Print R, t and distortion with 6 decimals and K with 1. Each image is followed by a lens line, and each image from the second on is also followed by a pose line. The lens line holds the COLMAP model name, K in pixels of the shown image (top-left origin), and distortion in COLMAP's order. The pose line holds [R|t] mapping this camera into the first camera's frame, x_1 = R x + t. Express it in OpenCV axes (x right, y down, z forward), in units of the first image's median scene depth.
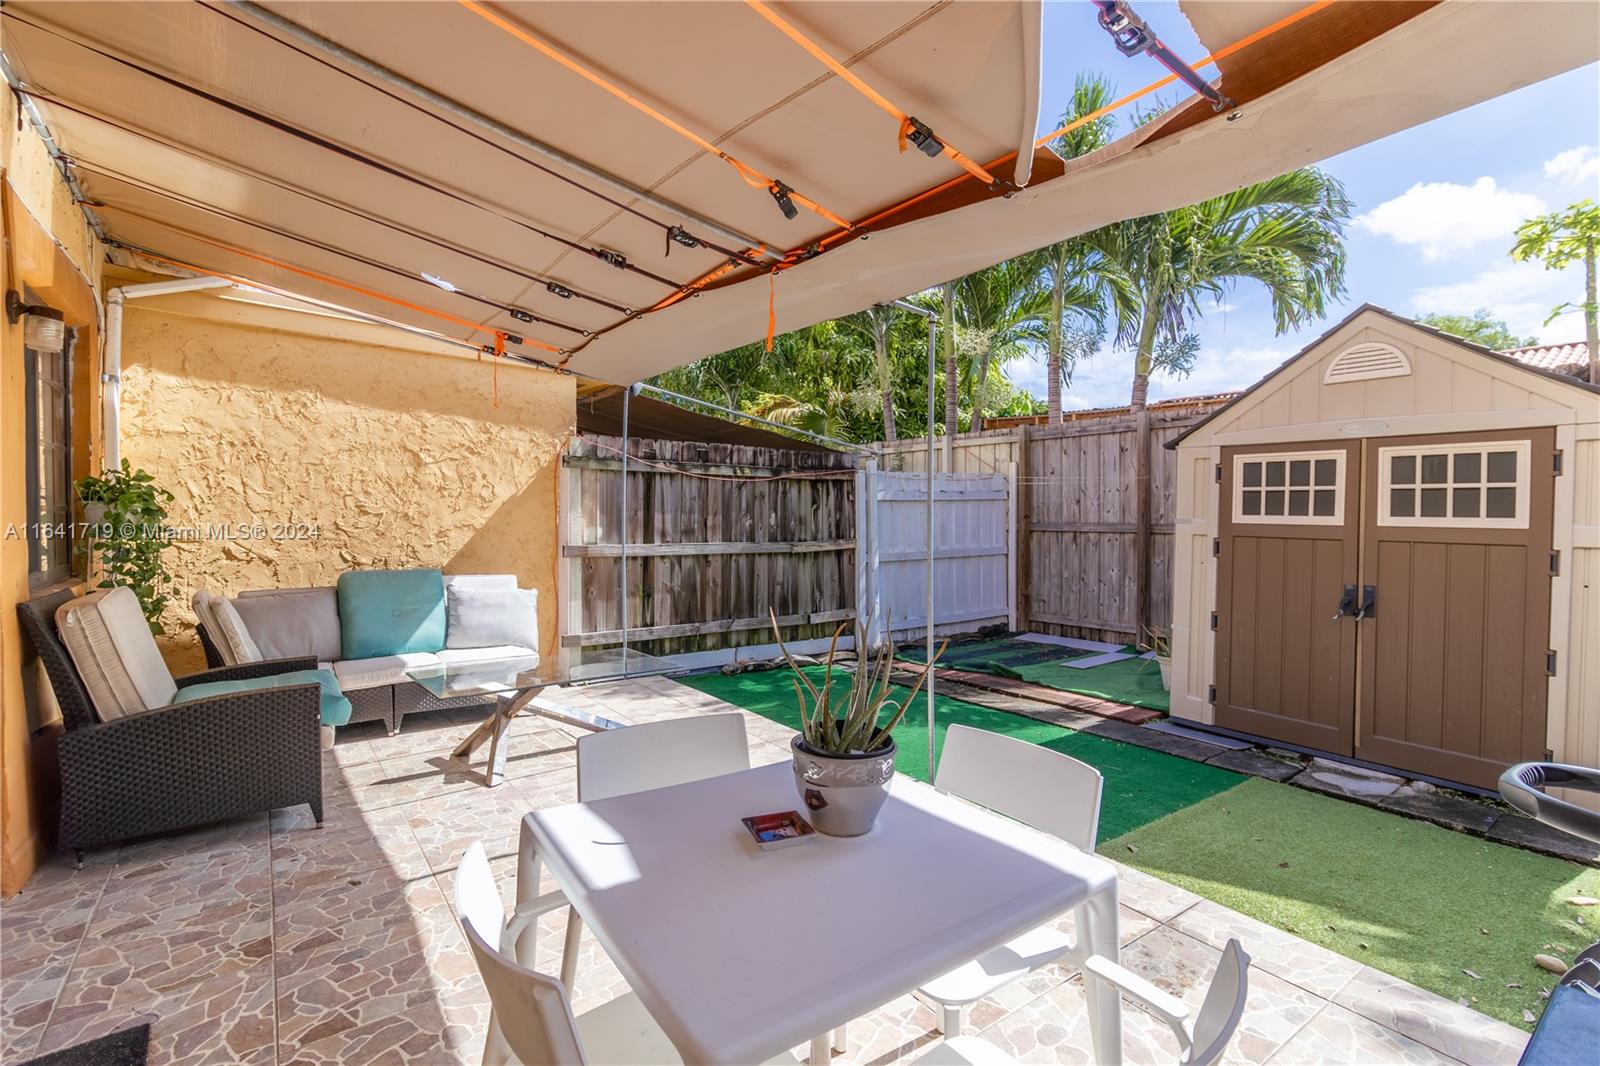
lens RADIAL K [[742.6, 0, 808.1], [0, 742.6, 524.6], [0, 0, 1]] dist [0.002553, 0.000897]
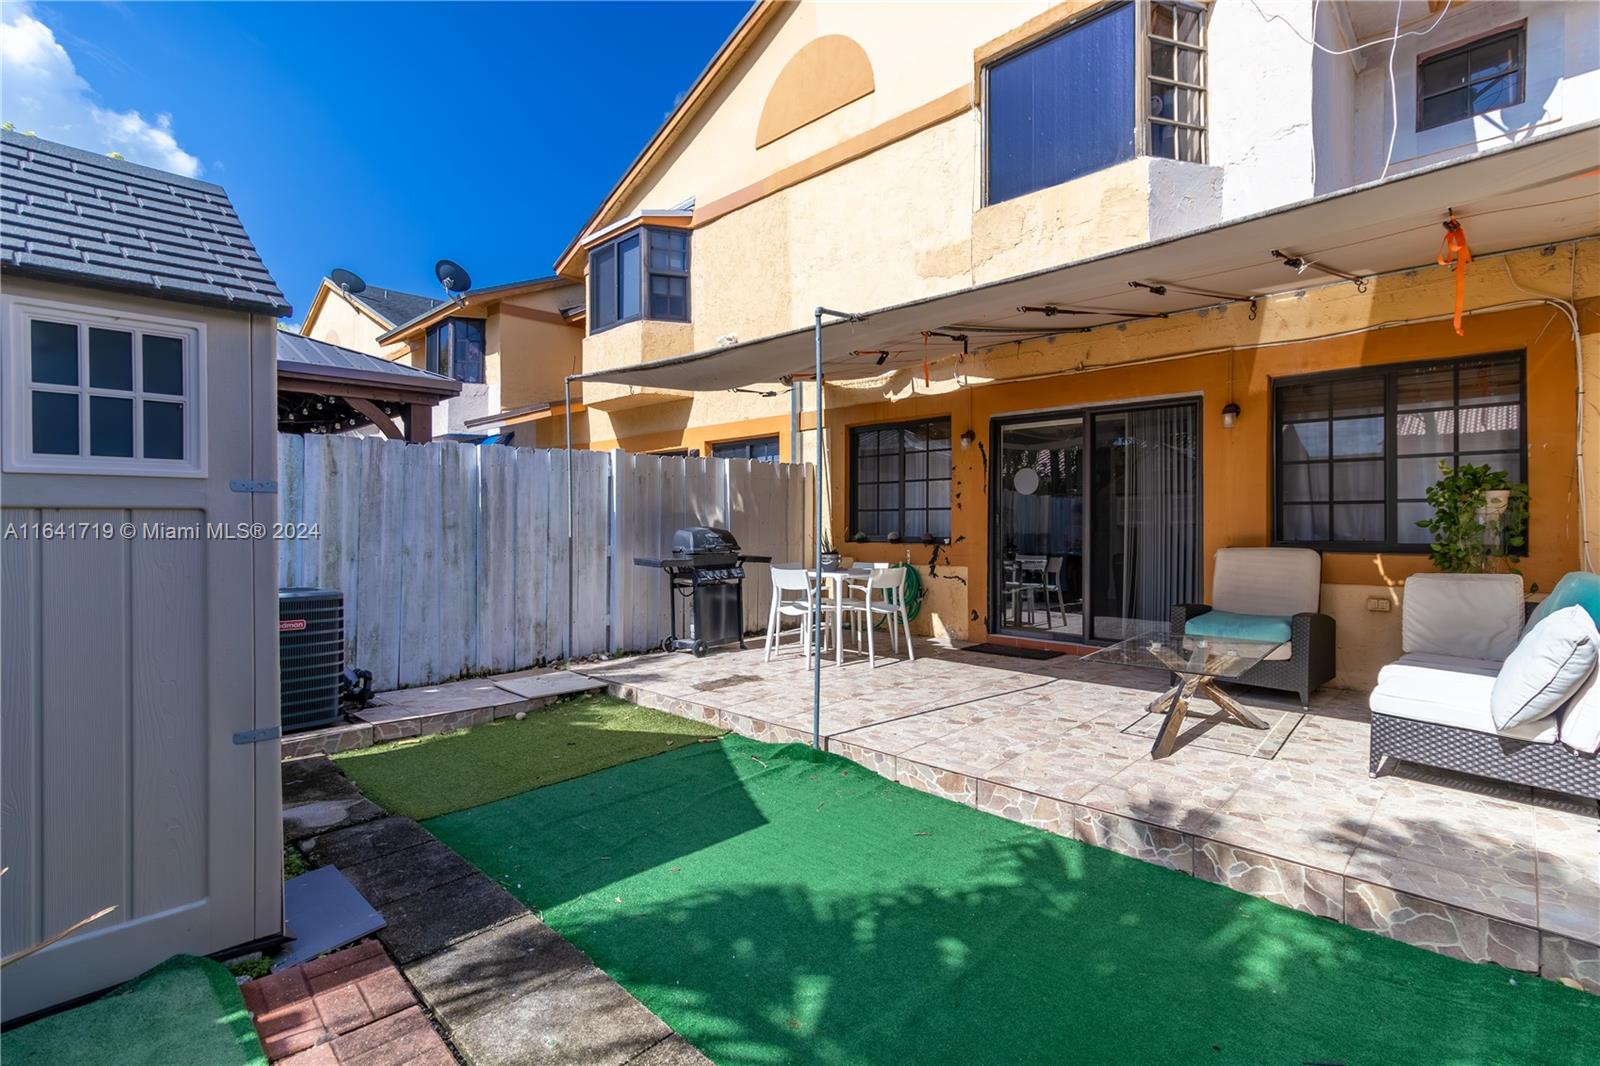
lens RADIAL K [[742.6, 0, 805.8], [0, 742.6, 534.7], [0, 0, 1]] dist [0.002553, 0.000897]
pose [[-0.986407, -0.002601, -0.164302, 0.252814], [-0.007362, 0.999570, 0.028380, 0.007834], [0.164157, 0.029204, -0.986002, 1.440236]]
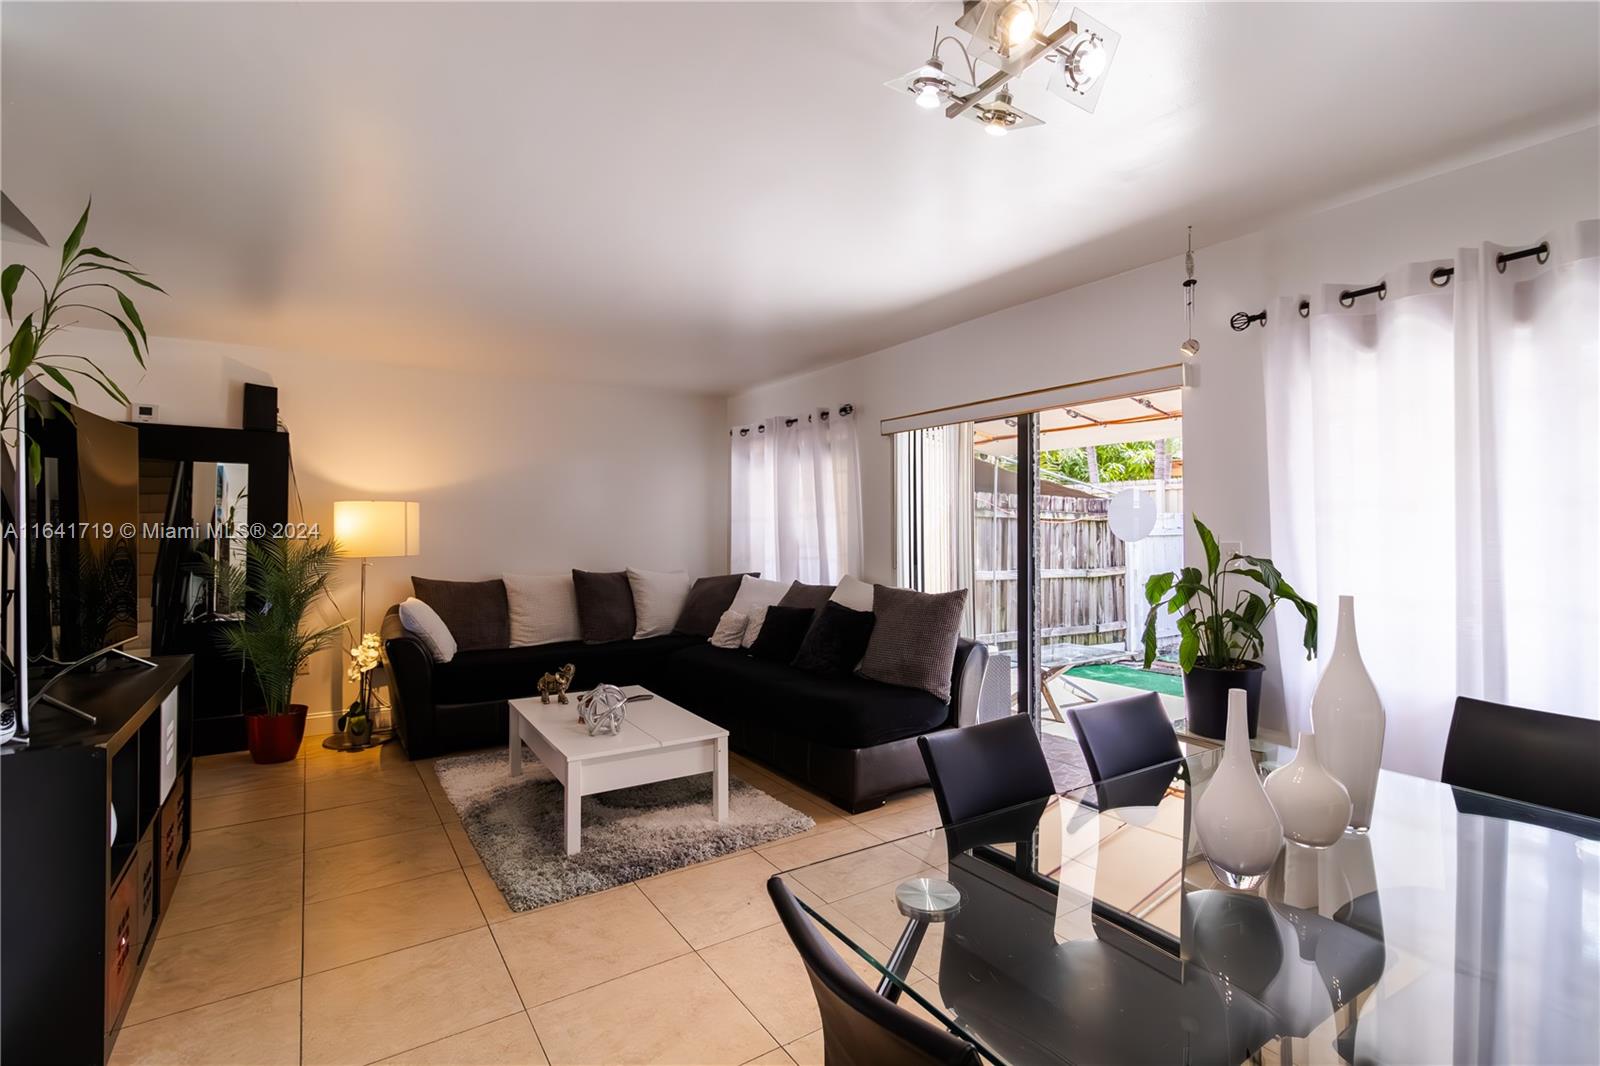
lens RADIAL K [[742.6, 0, 805.6], [0, 742.6, 533.2], [0, 0, 1]] dist [0.002553, 0.000897]
pose [[0.998737, 0.000276, -0.050237, -0.604525], [-0.001067, 0.999876, -0.015718, -0.024831], [0.050226, 0.015751, 0.998614, -0.438583]]
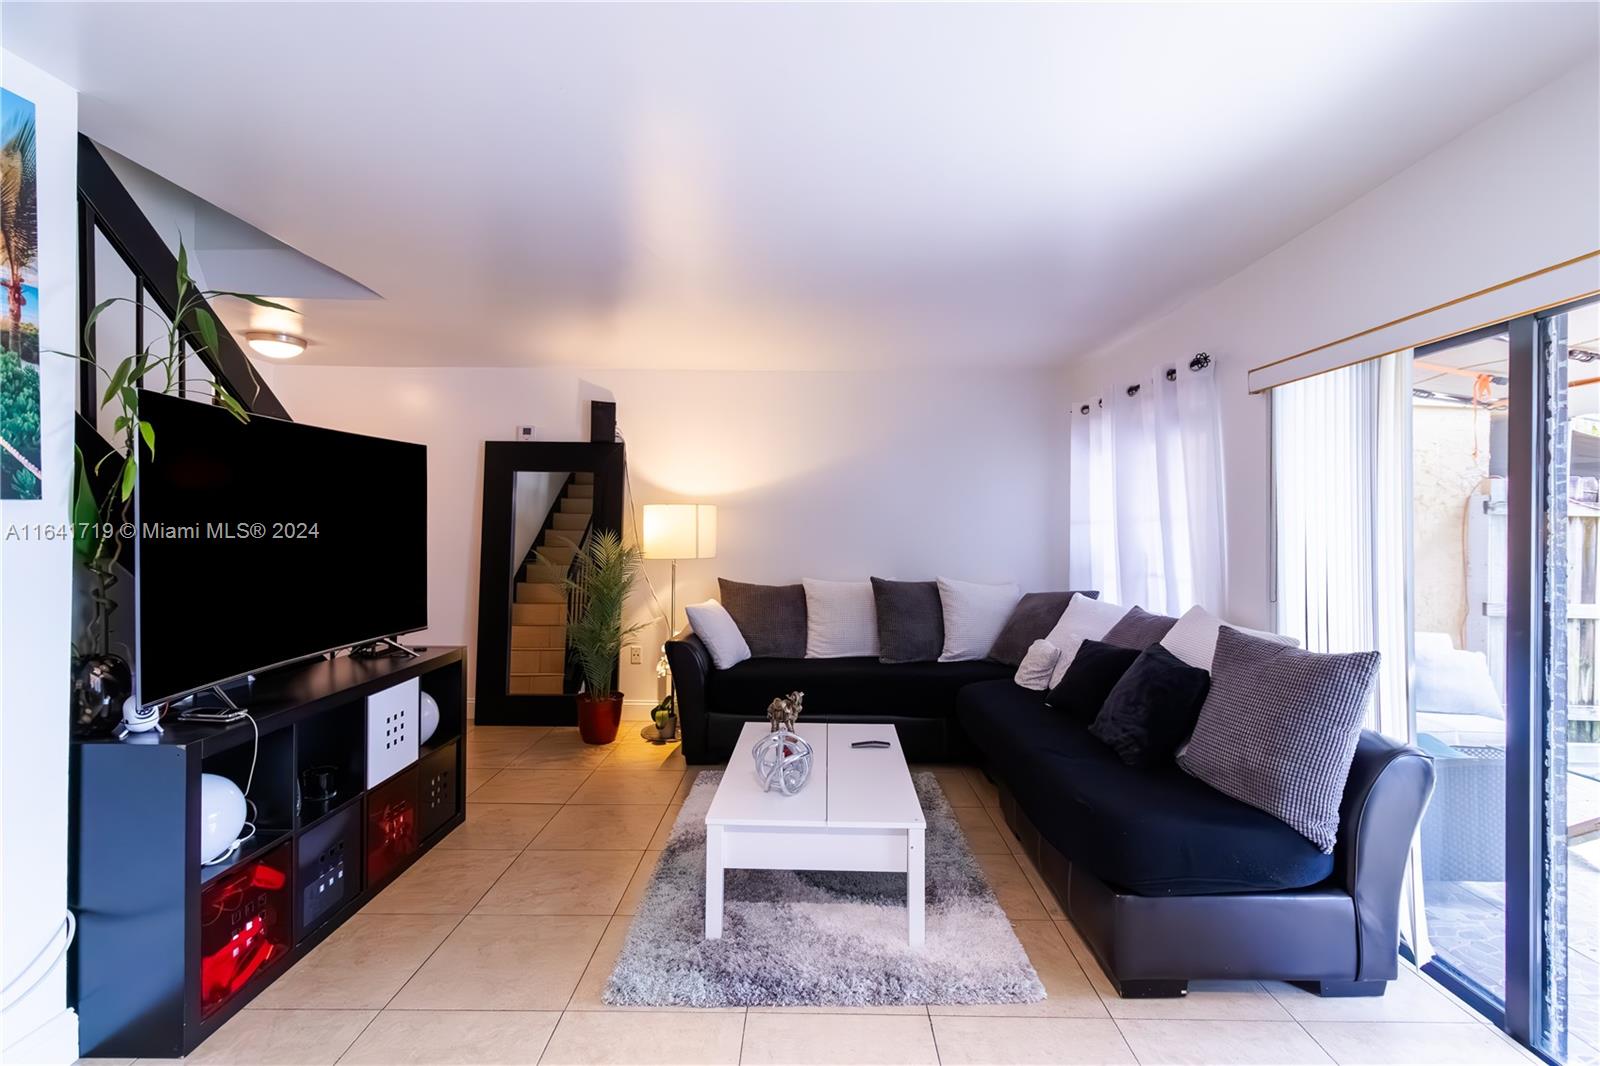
lens RADIAL K [[742.6, 0, 804.1], [0, 742.6, 529.0], [0, 0, 1]] dist [0.002553, 0.000897]
pose [[0.797284, 0.008249, -0.603548, -0.486517], [-0.017979, 0.999788, -0.010085, -0.039554], [0.603336, 0.018892, 0.797263, -0.213196]]
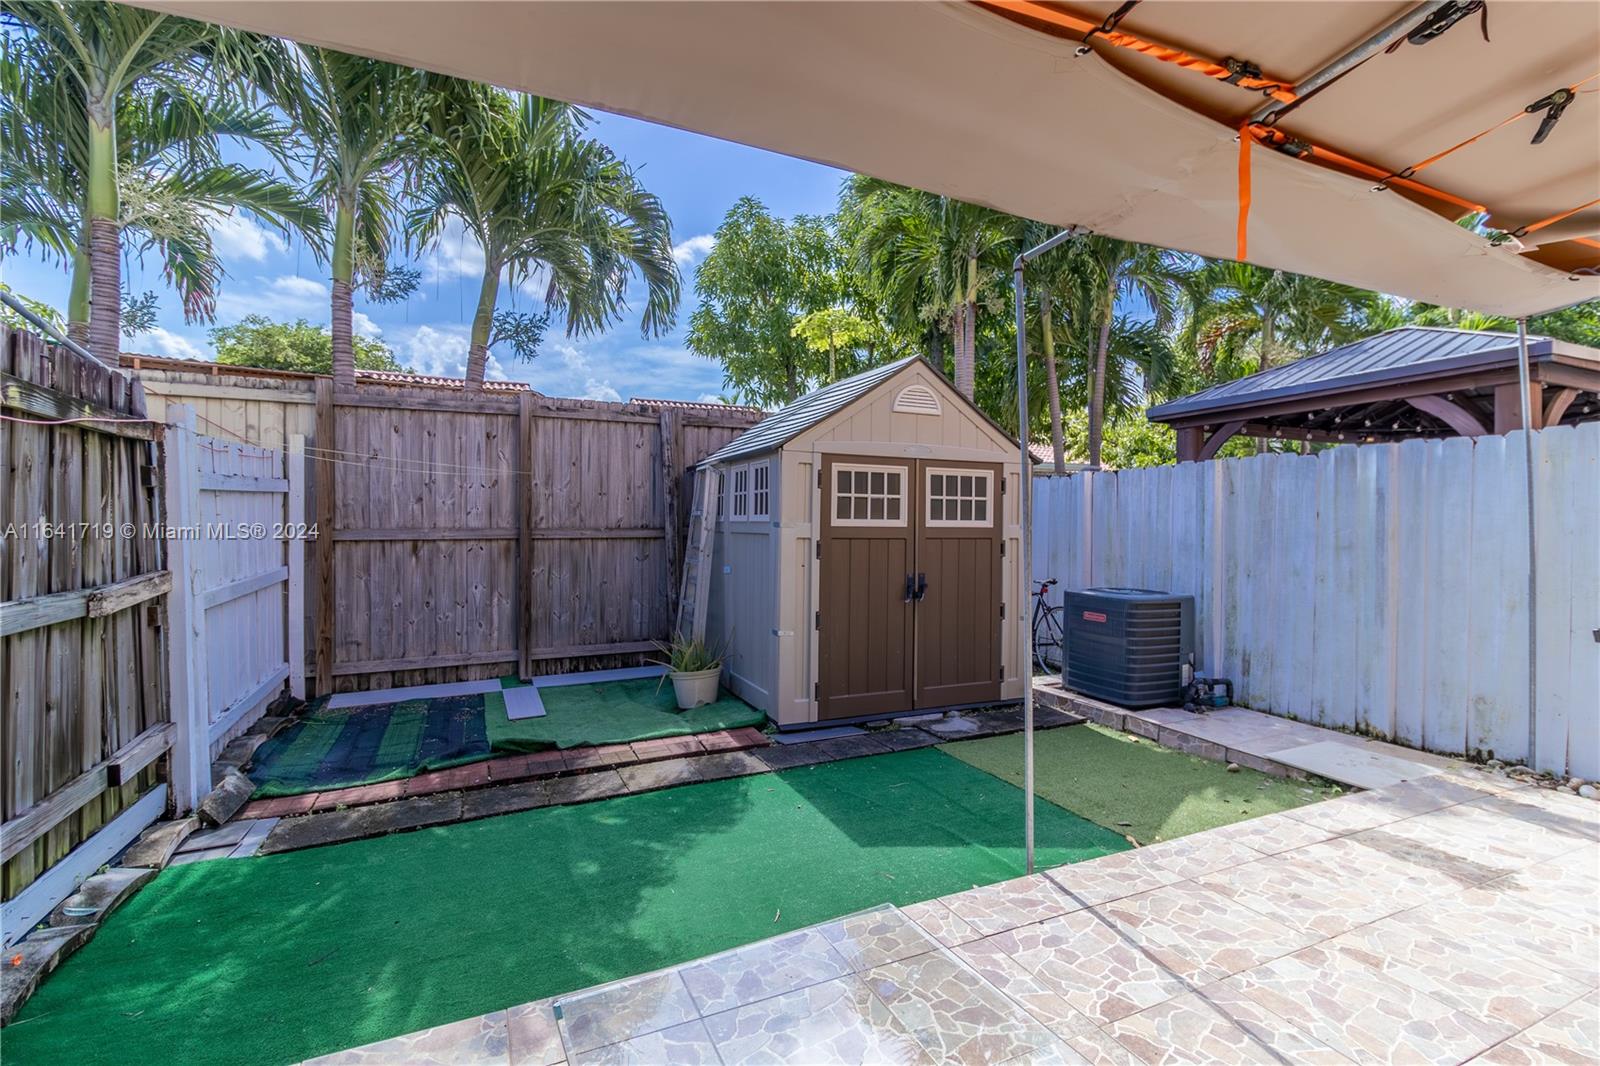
lens RADIAL K [[742.6, 0, 815.9], [0, 742.6, 520.4], [0, 0, 1]] dist [0.002553, 0.000897]
pose [[0.198884, -0.007037, 0.979998, -0.441011], [0.011425, 0.999923, 0.004862, -0.014525], [-0.979956, 0.010229, 0.198949, 0.740407]]
